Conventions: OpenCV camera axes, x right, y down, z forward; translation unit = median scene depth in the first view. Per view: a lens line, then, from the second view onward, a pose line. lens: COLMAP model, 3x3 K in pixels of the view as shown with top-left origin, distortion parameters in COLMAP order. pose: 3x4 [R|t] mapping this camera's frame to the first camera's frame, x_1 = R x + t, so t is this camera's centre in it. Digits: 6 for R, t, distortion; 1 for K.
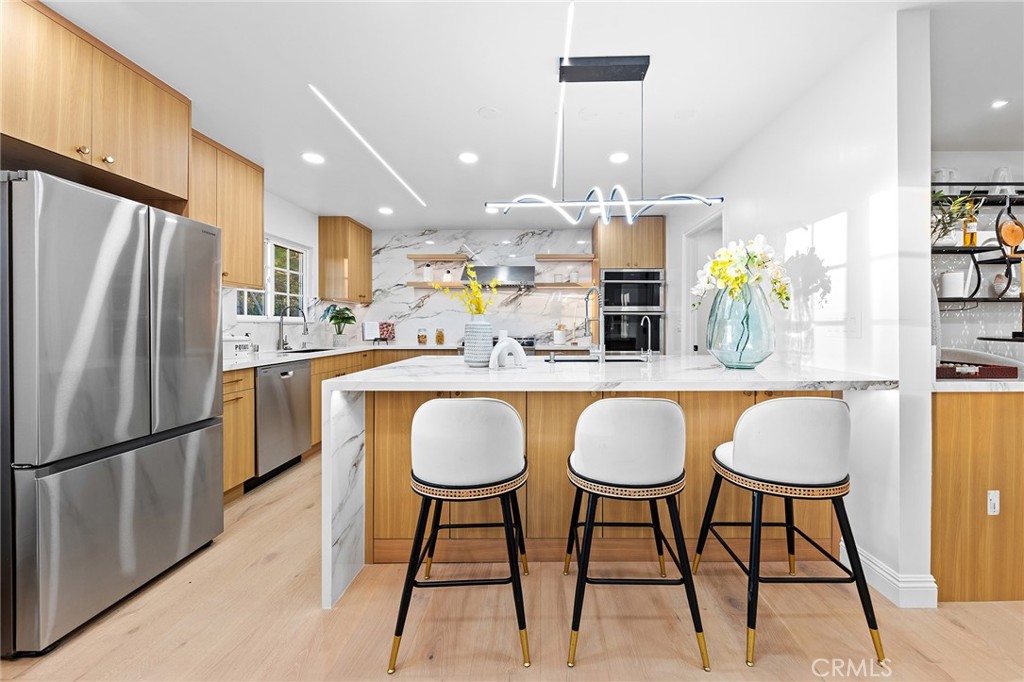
lens RADIAL K [[367.6, 0, 512.6], [0, 367.6, 326.0], [0, 0, 1]] dist [0.001859, -0.000208]
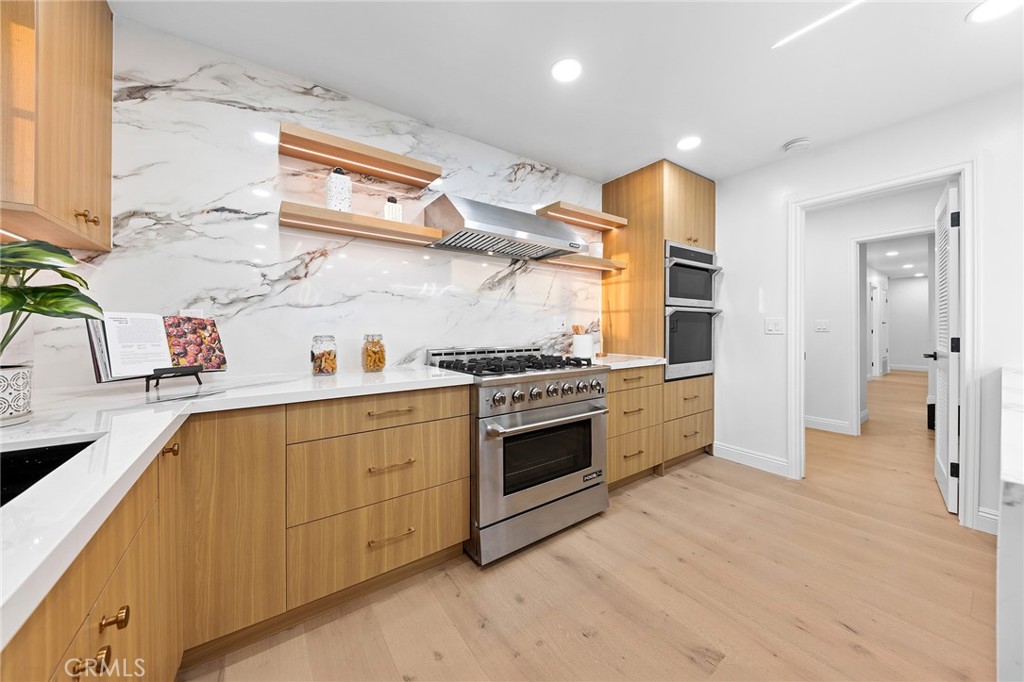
lens RADIAL K [[348.5, 0, 499.7], [0, 348.5, 331.3], [0, 0, 1]] dist [-0.005764, -0.000382]
pose [[0.783044, -0.005118, 0.621946, -0.373466], [0.006680, 0.999978, -0.000182, 0.005796], [-0.621931, 0.004297, 0.783060, 0.697081]]
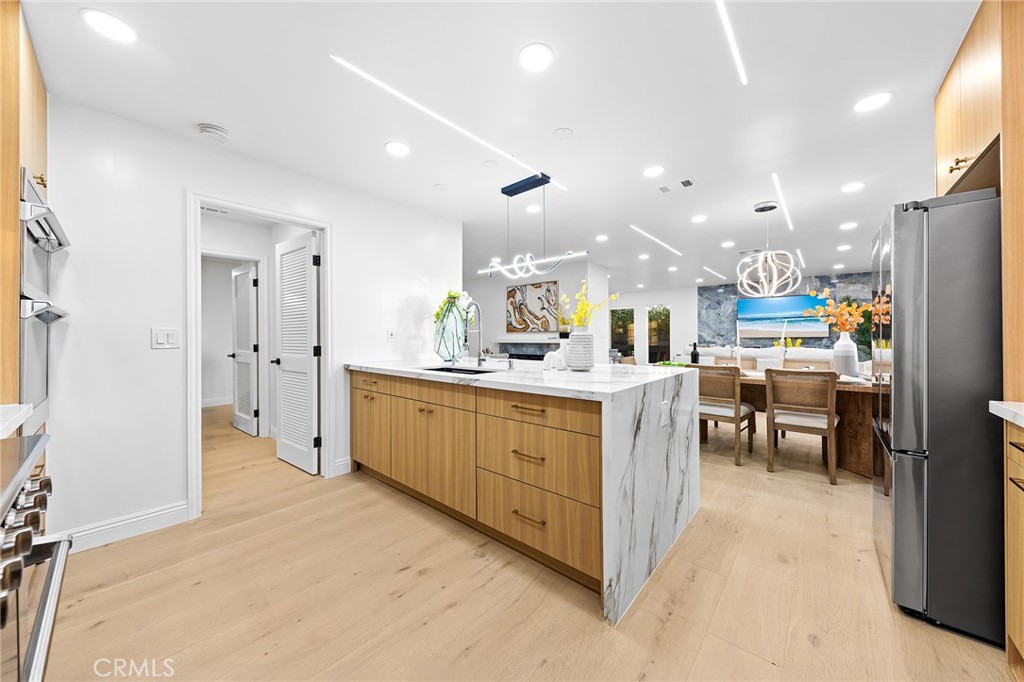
lens RADIAL K [[360.0, 0, 511.3], [0, 360.0, 333.5], [0, 0, 1]] dist [0.001850, -0.000018]
pose [[-0.801523, 0.016443, 0.597738, -0.291271], [0.021916, 0.999758, 0.001885, 0.002973], [-0.597563, 0.014611, -0.801689, 1.002983]]
